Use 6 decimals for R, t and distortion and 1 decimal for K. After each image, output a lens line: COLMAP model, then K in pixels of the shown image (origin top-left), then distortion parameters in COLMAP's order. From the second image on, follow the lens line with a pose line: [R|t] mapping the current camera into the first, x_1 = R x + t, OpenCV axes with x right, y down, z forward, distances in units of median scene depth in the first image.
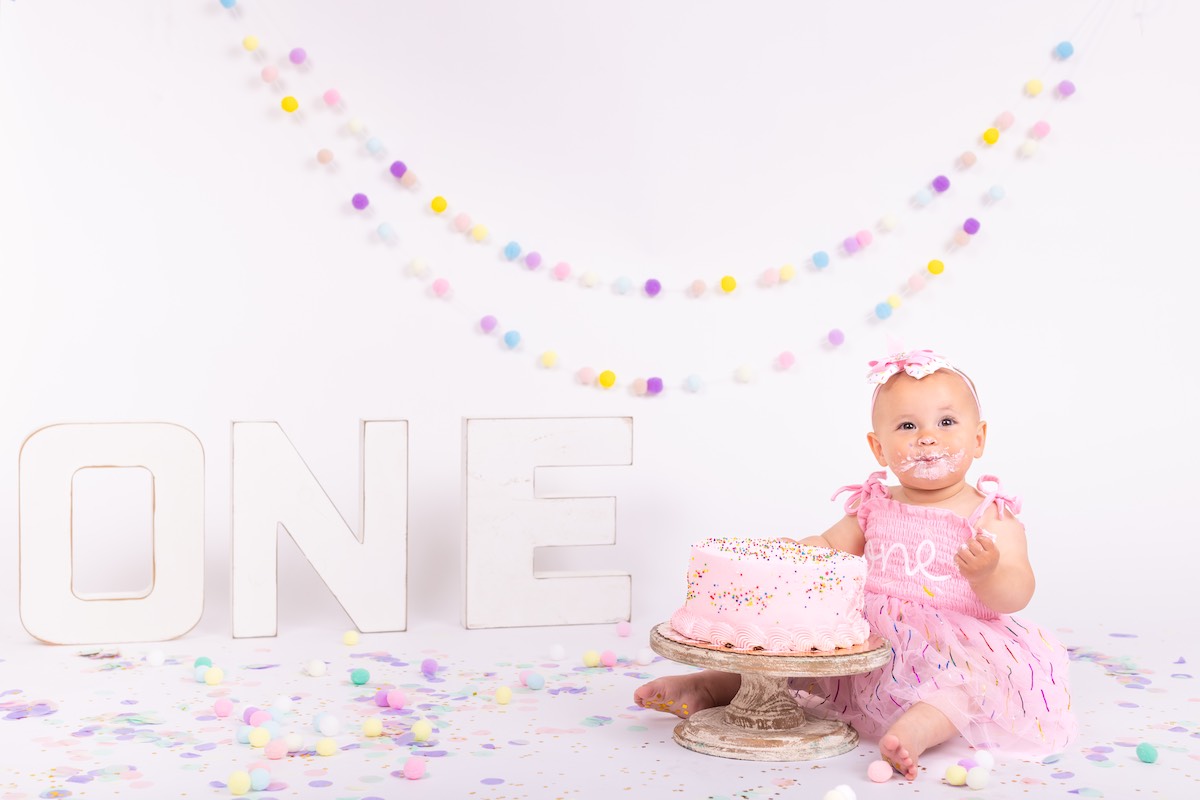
lens RADIAL K [[1633.6, 0, 641.6], [0, 1633.6, 398.6], [0, 0, 1]] dist [0.001071, -0.043090]
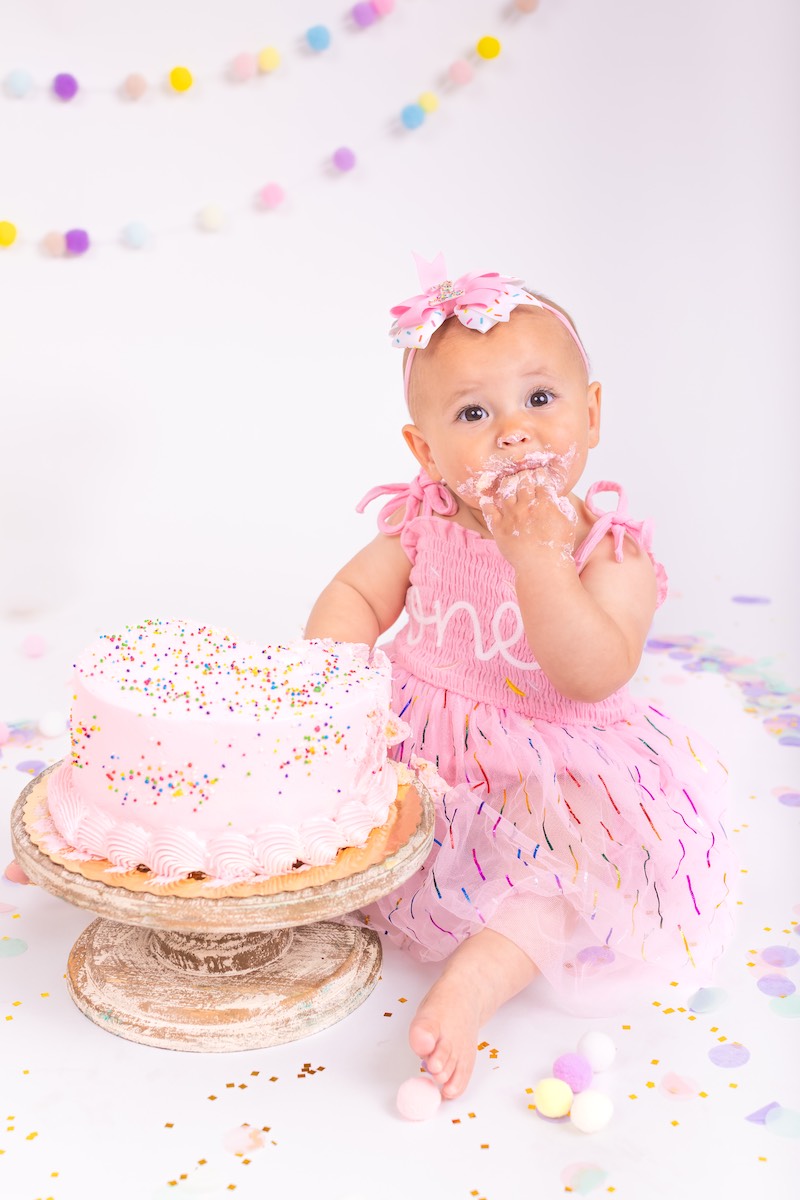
lens RADIAL K [[1590.6, 0, 369.7], [0, 1590.6, 597.7], [0, 0, 1]] dist [-0.004301, -0.024816]
pose [[0.992493, -0.055587, 0.108940, 0.072960], [0.021281, 0.955647, 0.293743, -0.087365], [-0.120436, -0.289220, 0.949656, 0.489972]]
